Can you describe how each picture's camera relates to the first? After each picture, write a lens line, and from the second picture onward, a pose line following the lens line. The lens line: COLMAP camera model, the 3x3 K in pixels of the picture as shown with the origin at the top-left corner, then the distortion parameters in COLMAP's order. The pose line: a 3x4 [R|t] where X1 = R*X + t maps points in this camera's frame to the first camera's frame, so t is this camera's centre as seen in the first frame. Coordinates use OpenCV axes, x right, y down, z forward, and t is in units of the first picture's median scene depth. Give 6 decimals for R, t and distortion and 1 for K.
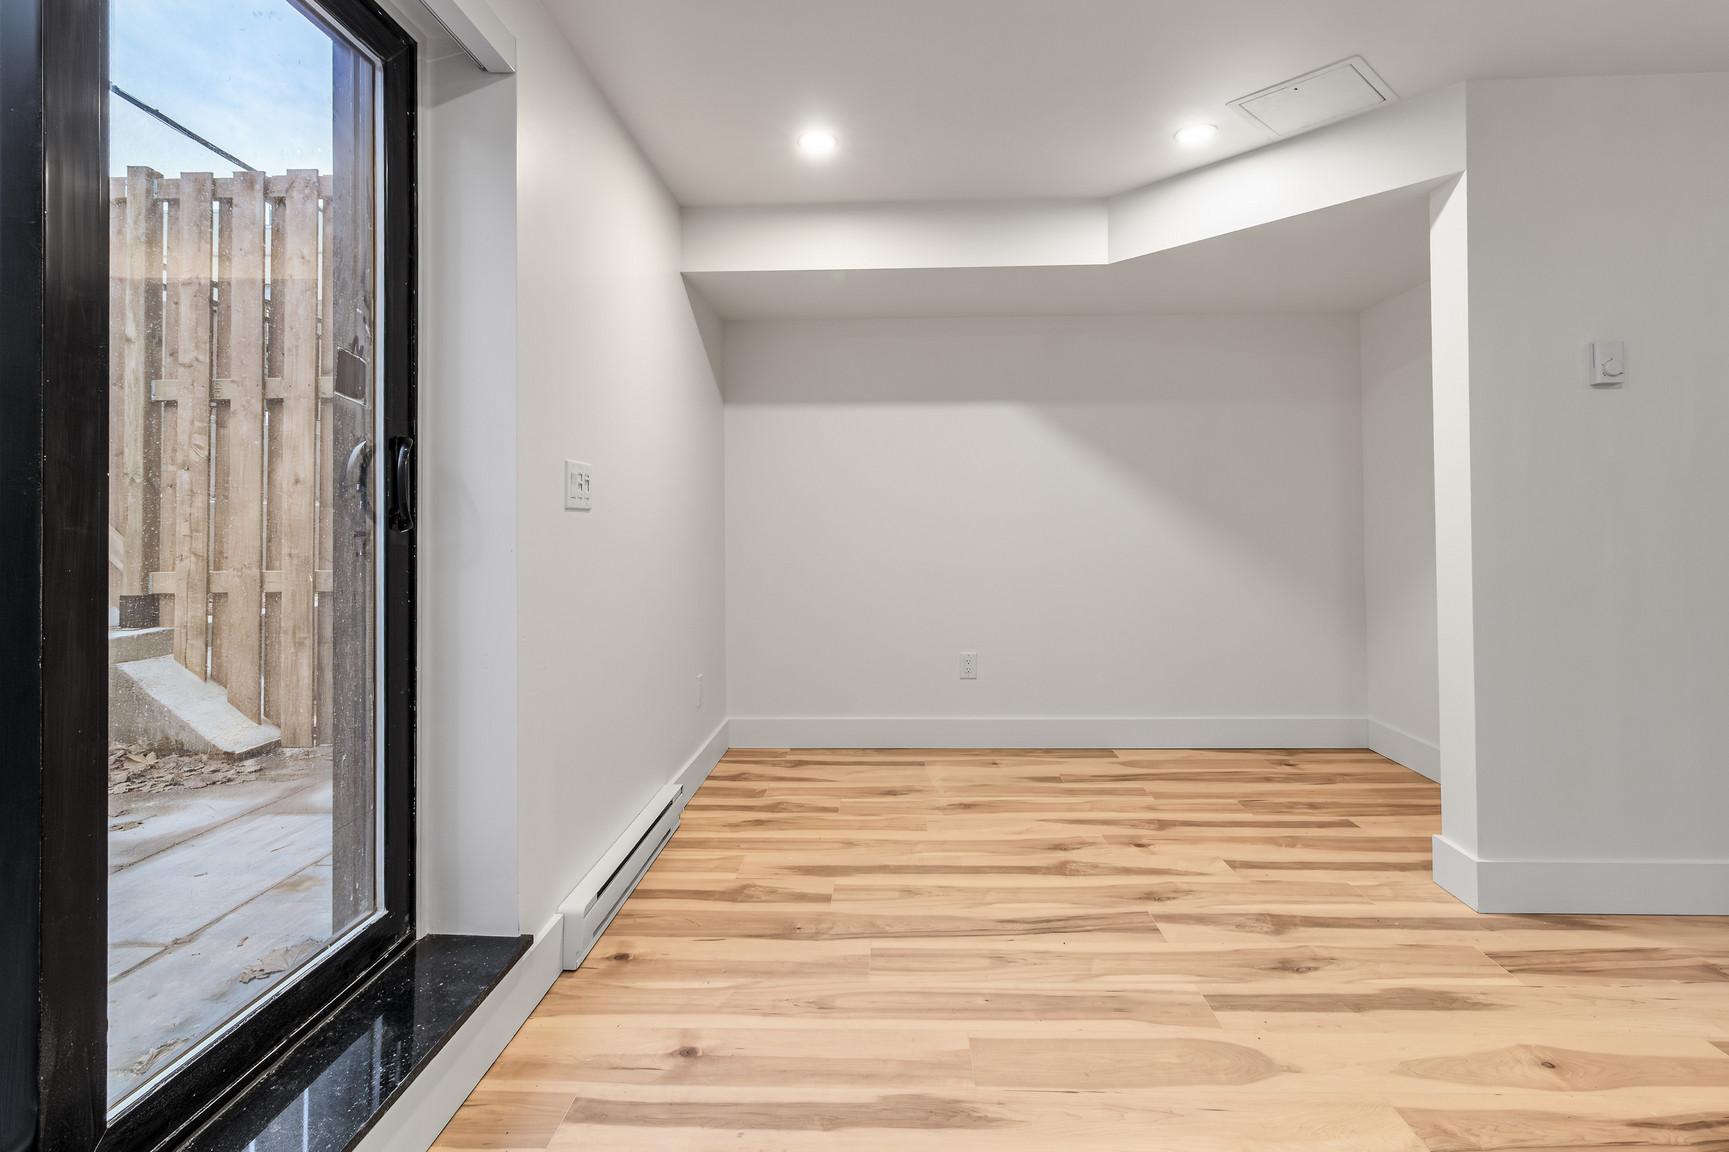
lens RADIAL K [[815.5, 0, 873.4], [0, 815.5, 508.4], [0, 0, 1]] dist [-0.000937, -0.000175]
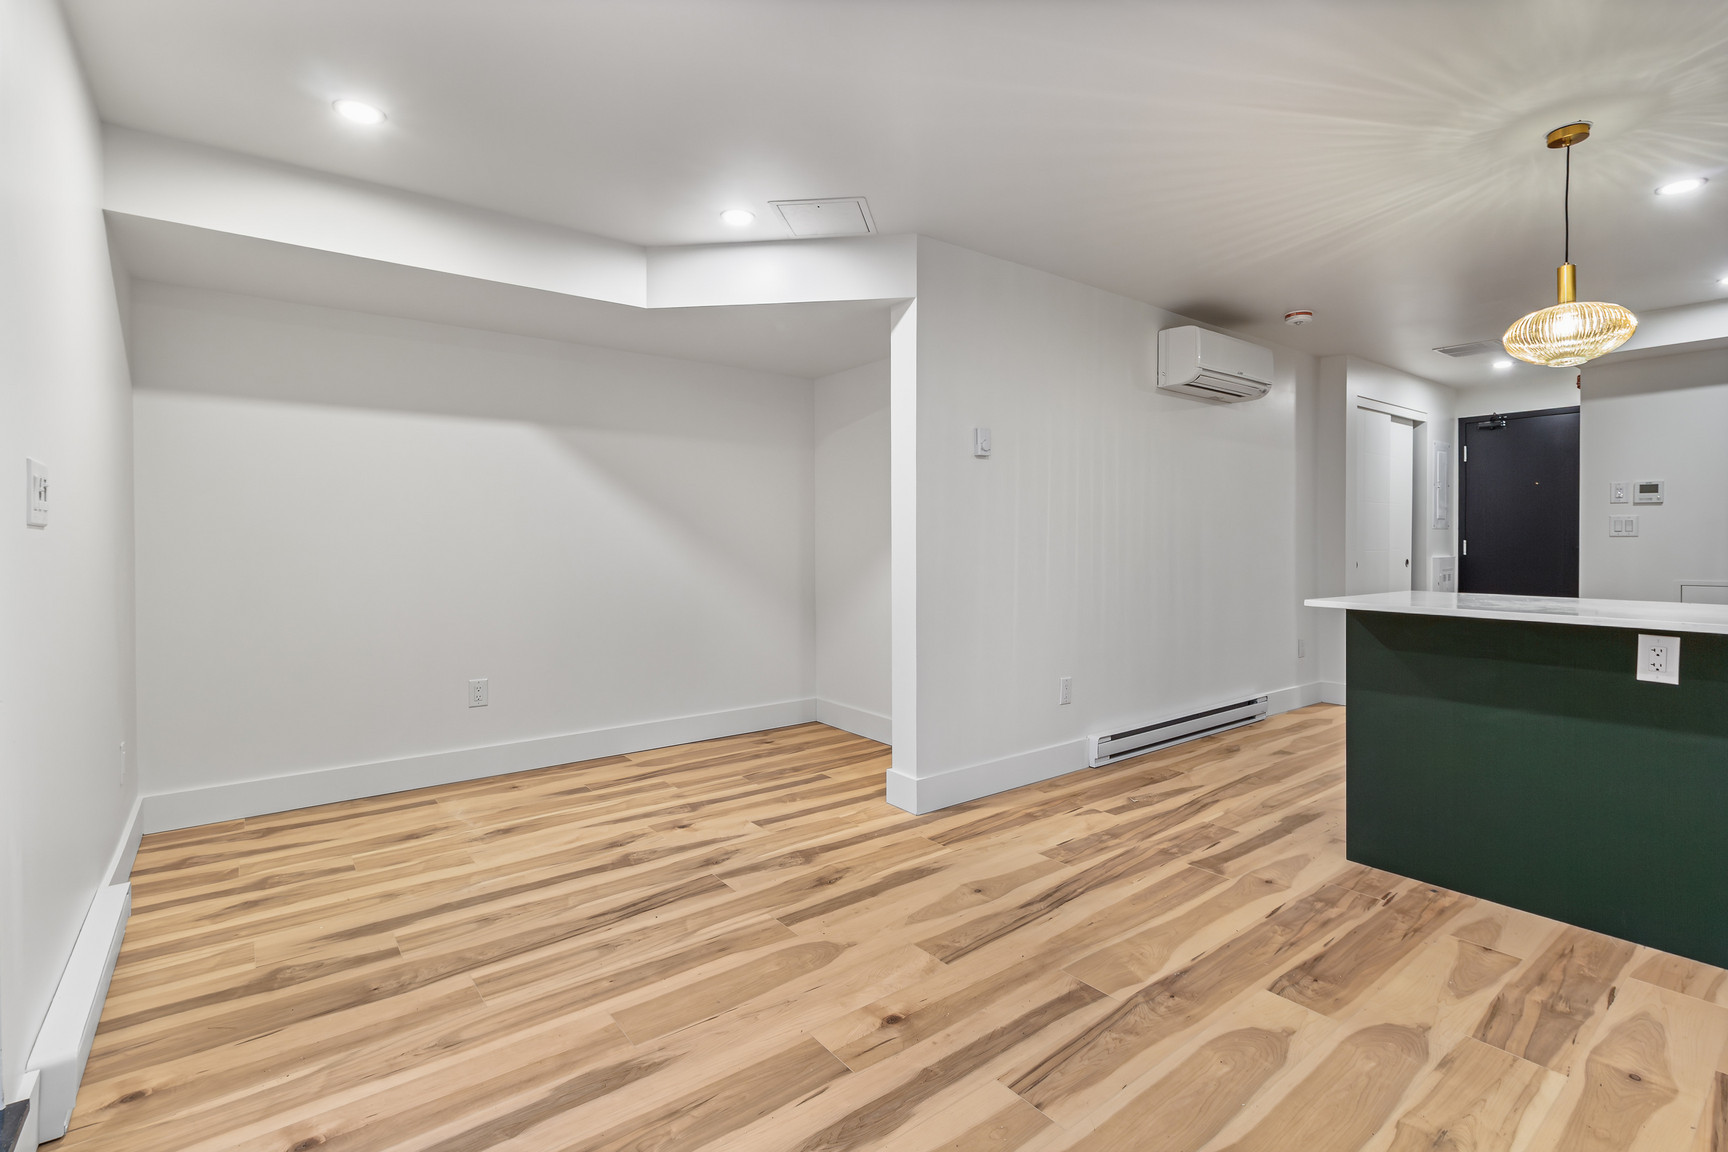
lens RADIAL K [[799.4, 0, 870.3], [0, 799.4, 549.0], [0, 0, 1]] dist [-0.004387, 0.000418]
pose [[0.768249, 0.000216, 0.640151, -0.237515], [-0.015537, 0.999712, 0.018308, -0.002742], [-0.639962, -0.024011, 0.768031, -0.028941]]
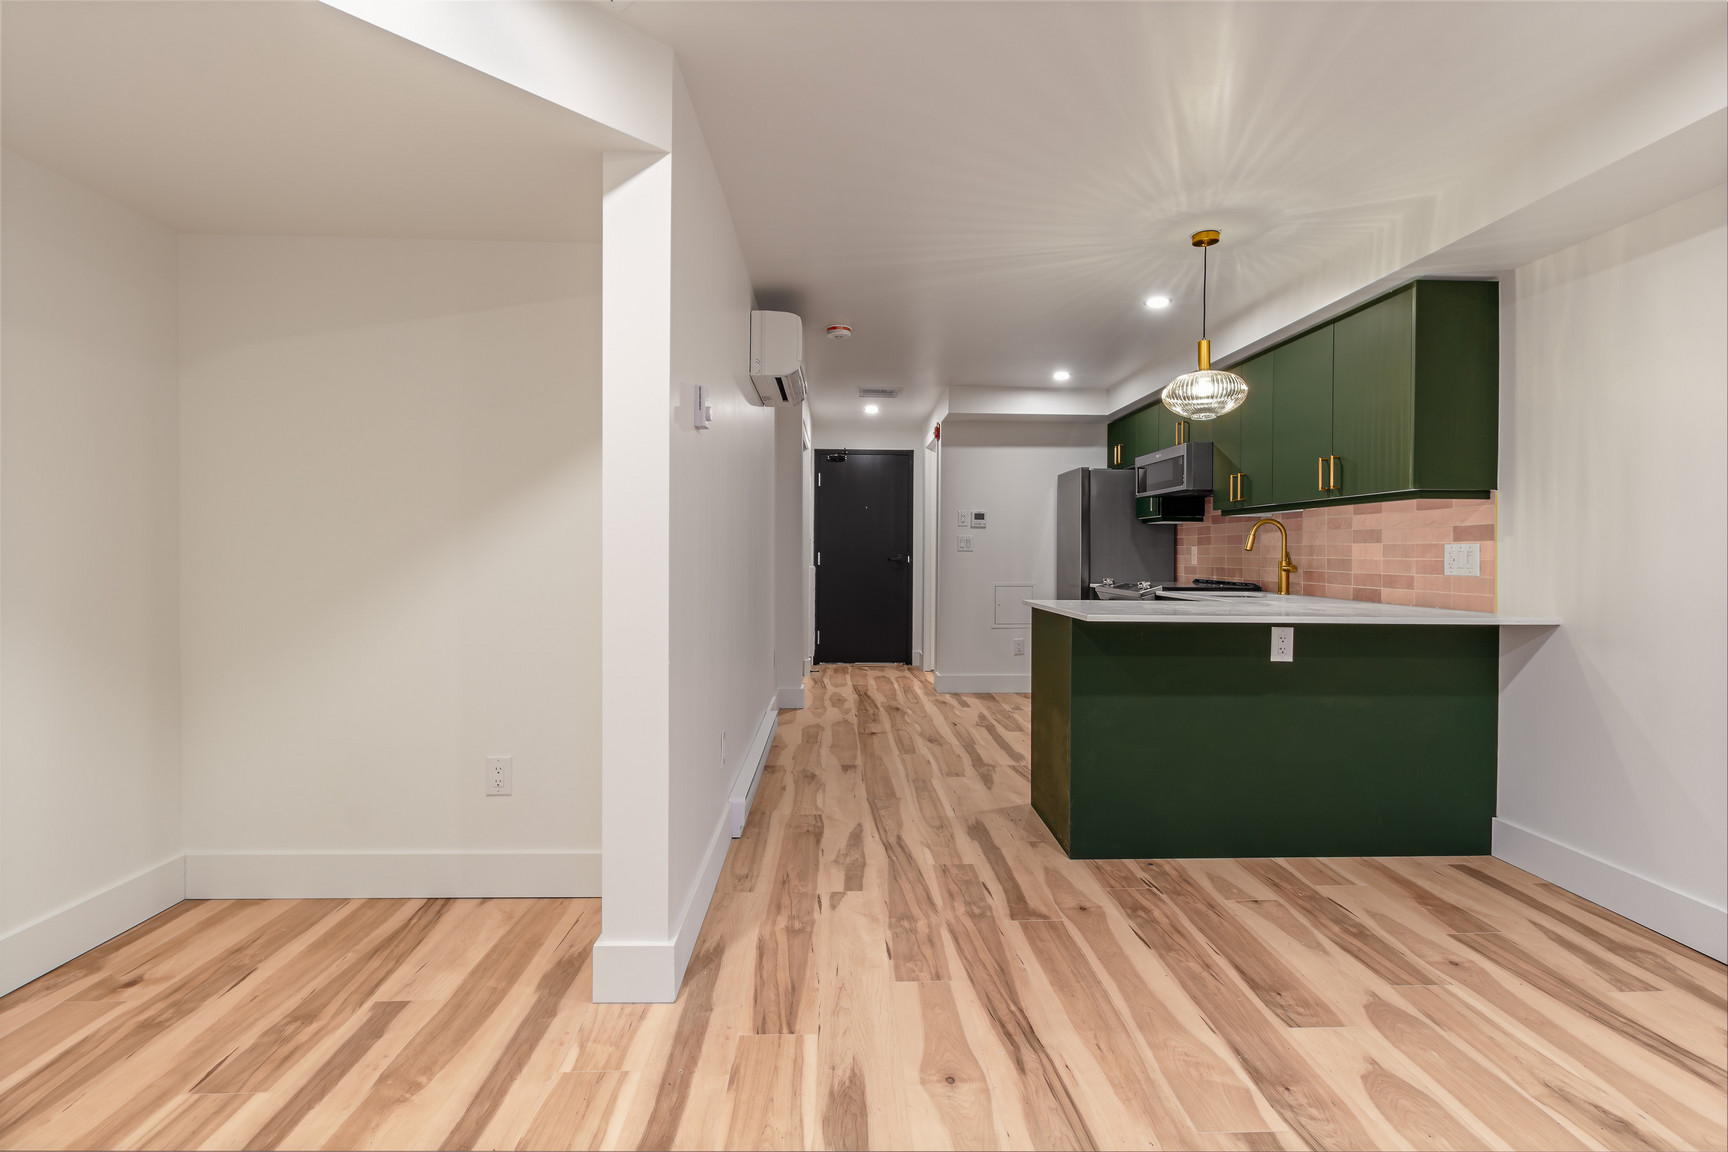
lens RADIAL K [[790.1, 0, 869.3], [0, 790.1, 558.0], [0, 0, 1]] dist [0.001200, -0.000080]
pose [[-0.075532, -0.000033, 0.997143, -0.135723], [-0.022544, 0.999744, -0.001674, 0.008862], [-0.996889, -0.022606, -0.075513, 0.883627]]
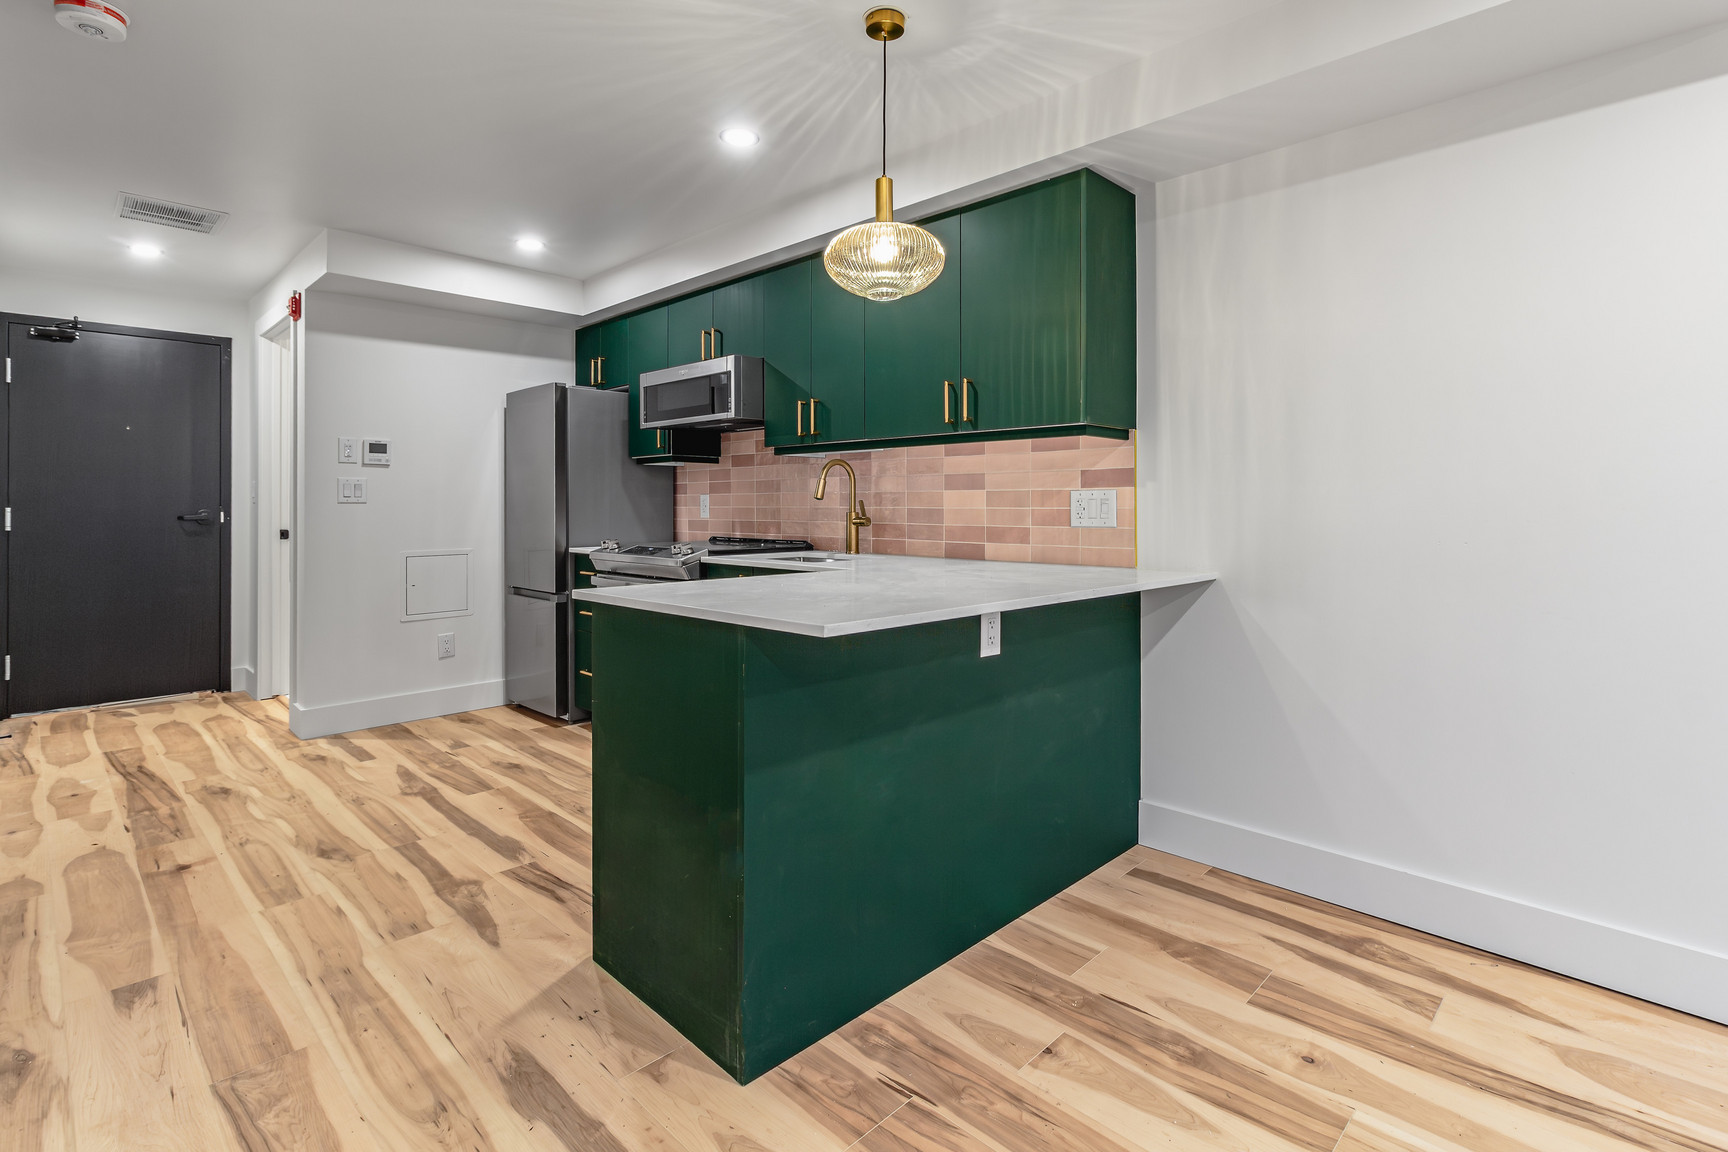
lens RADIAL K [[828.7, 0, 873.1], [0, 828.7, 503.3], [0, 0, 1]] dist [0.000759, -0.000362]
pose [[-0.737707, 0.010673, 0.675036, 0.567139], [-0.004106, 0.999786, -0.020295, 0.005178], [-0.675108, -0.017743, -0.737505, 0.906506]]
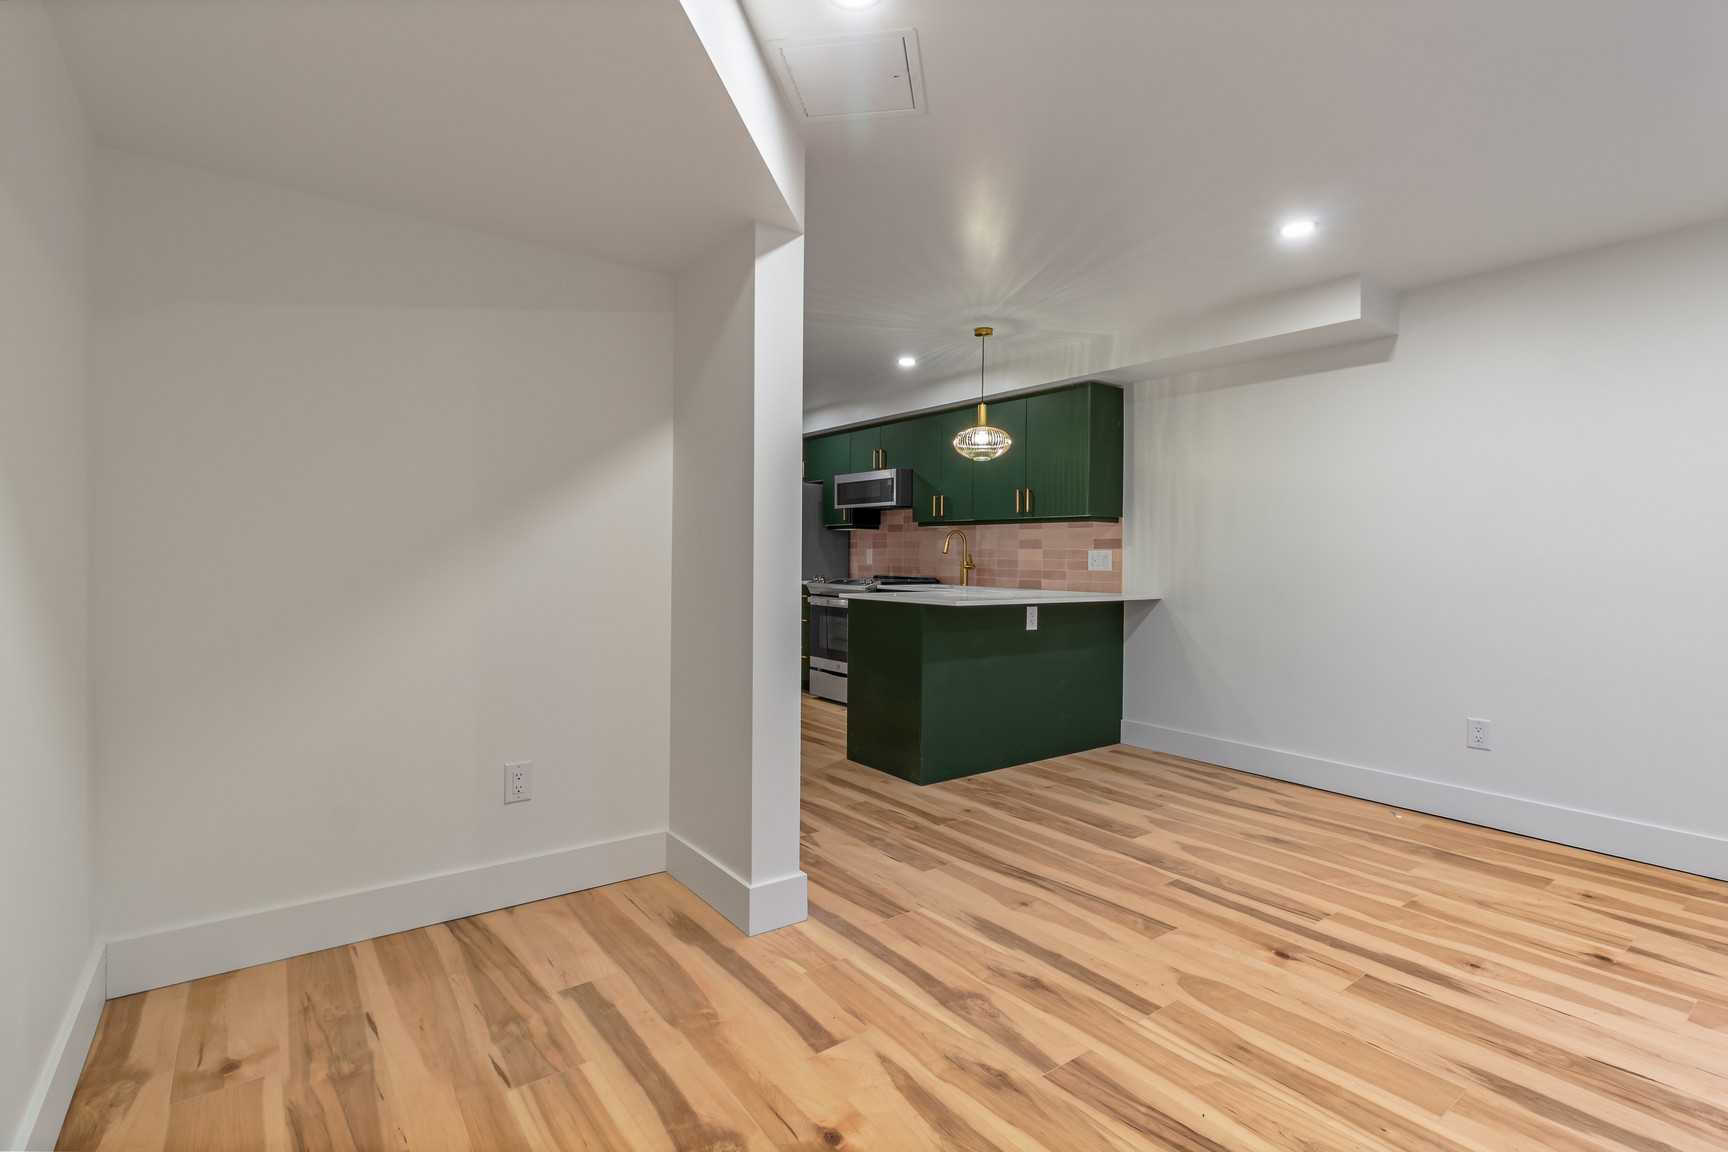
lens RADIAL K [[804.2, 0, 843.6], [0, 804.2, 558.8], [0, 0, 1]] dist [0.000889, -0.000461]
pose [[-0.614417, -0.002169, 0.788978, -0.151195], [-0.017398, 0.999790, -0.010800, 0.017980], [-0.788789, -0.020363, -0.614326, 1.676154]]
